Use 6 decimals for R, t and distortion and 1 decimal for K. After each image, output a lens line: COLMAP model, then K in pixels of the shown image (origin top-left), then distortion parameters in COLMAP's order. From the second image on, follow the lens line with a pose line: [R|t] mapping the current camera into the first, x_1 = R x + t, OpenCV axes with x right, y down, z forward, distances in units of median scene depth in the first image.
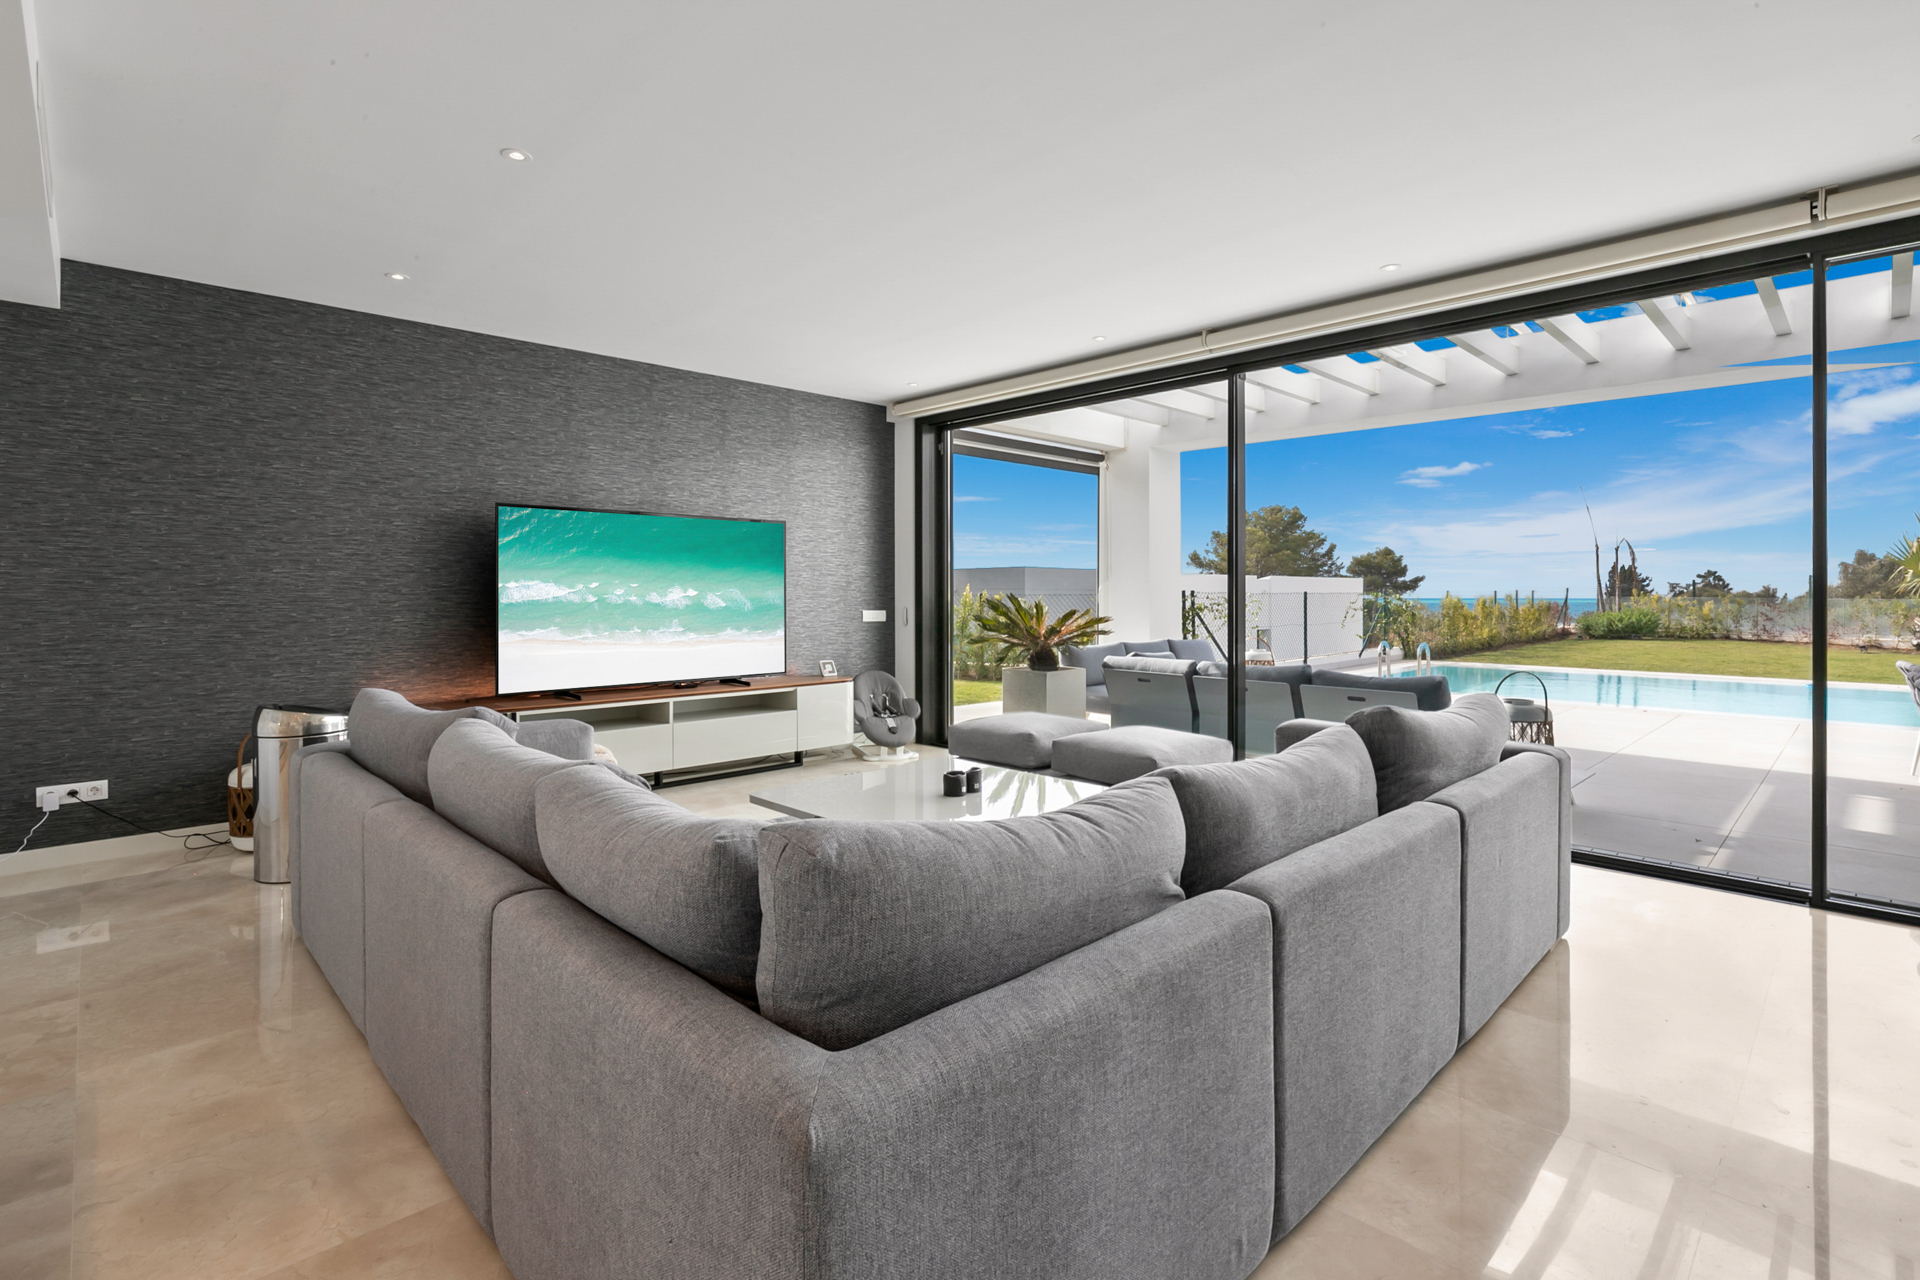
lens RADIAL K [[901.1, 0, 960.0], [0, 901.1, 593.0], [0, 0, 1]] dist [-0.011908, 0.004619]
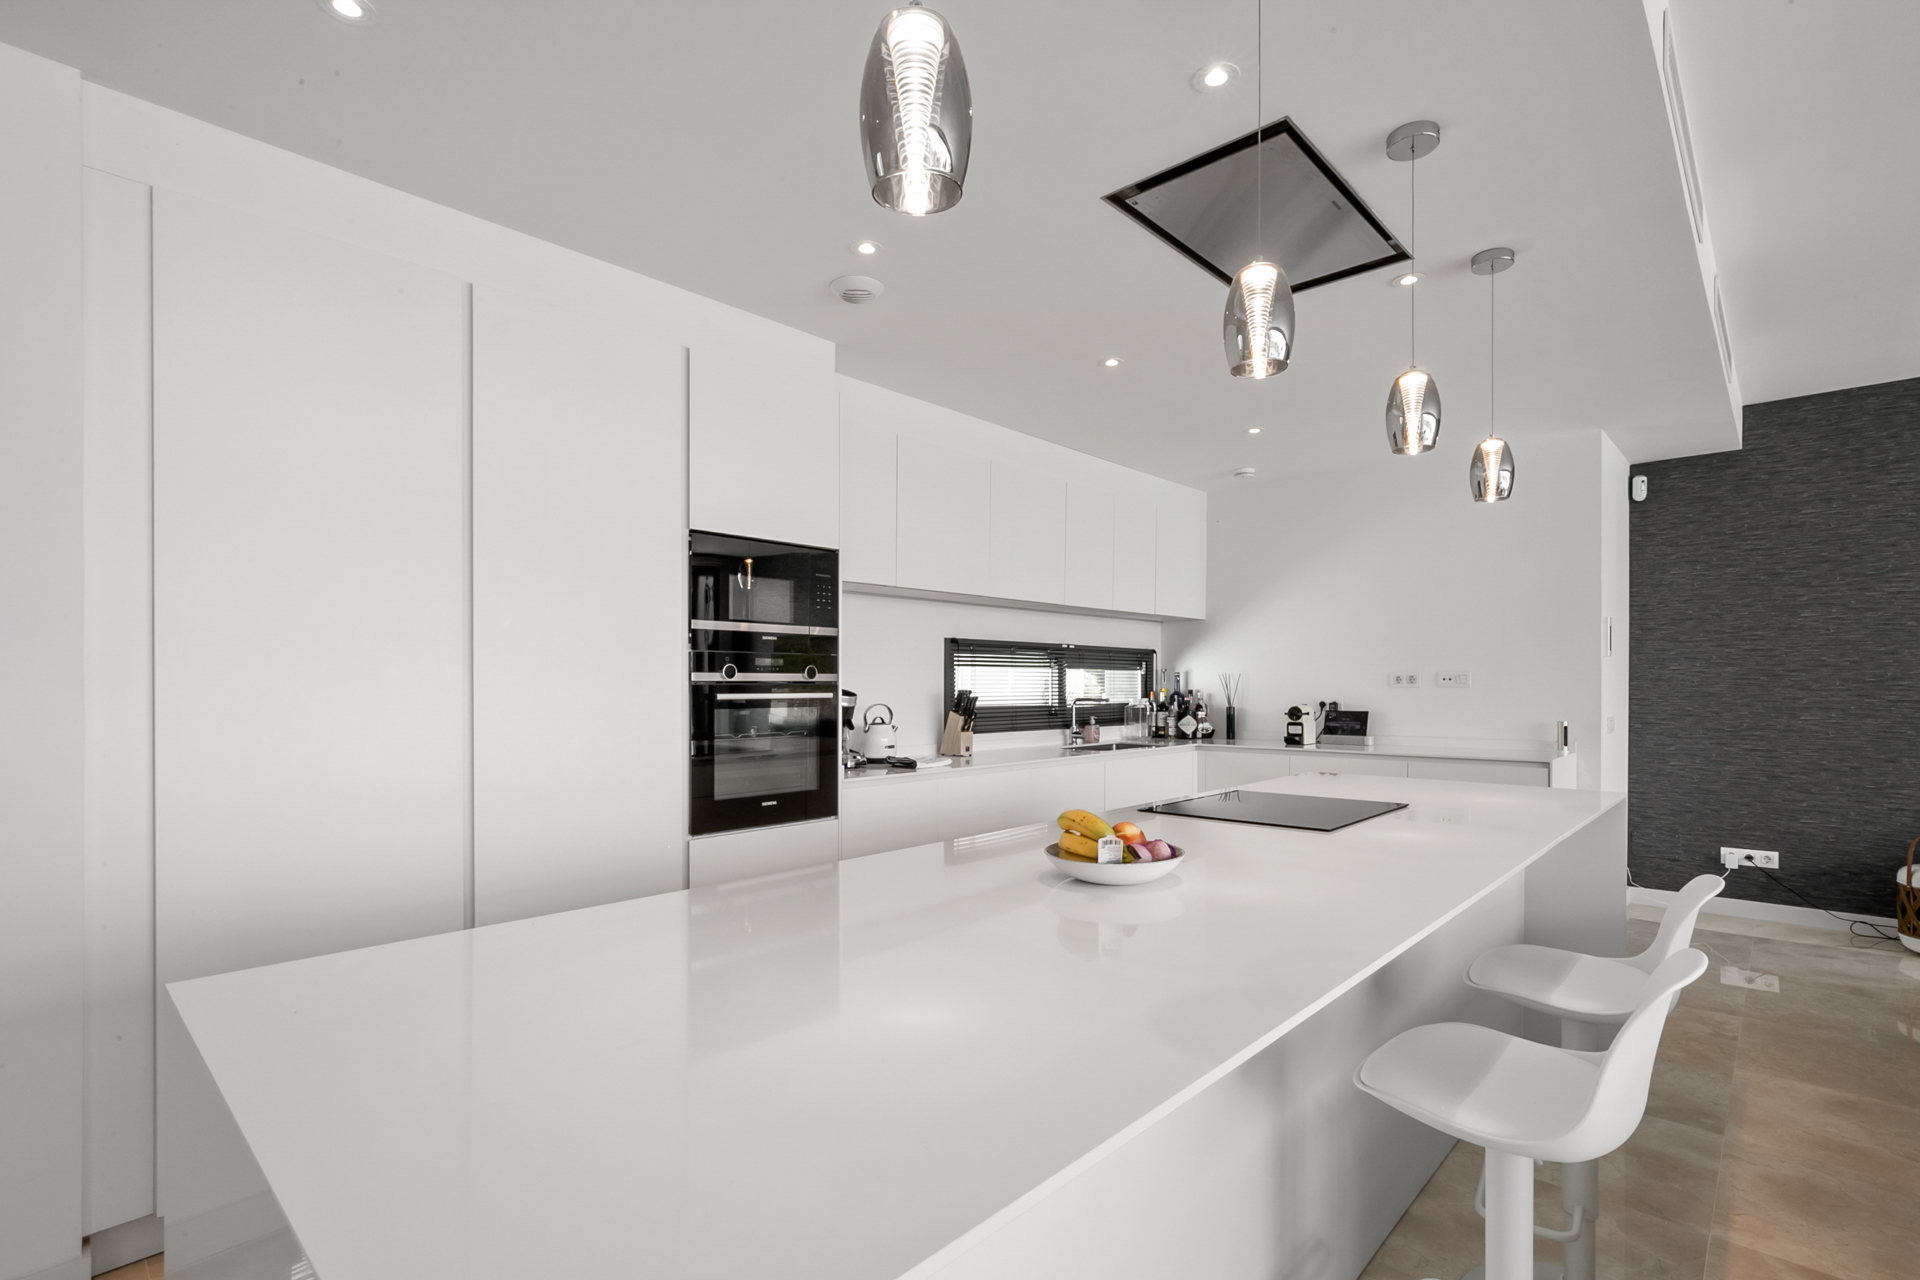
lens RADIAL K [[901.9, 0, 958.7], [0, 901.9, 685.0], [0, 0, 1]] dist [0.000523, 0.000655]
pose [[0.050493, 0.002702, -0.998721, 0.136295], [-0.003293, 0.999991, 0.002539, -0.003122], [0.998719, 0.003160, 0.050501, -0.096524]]
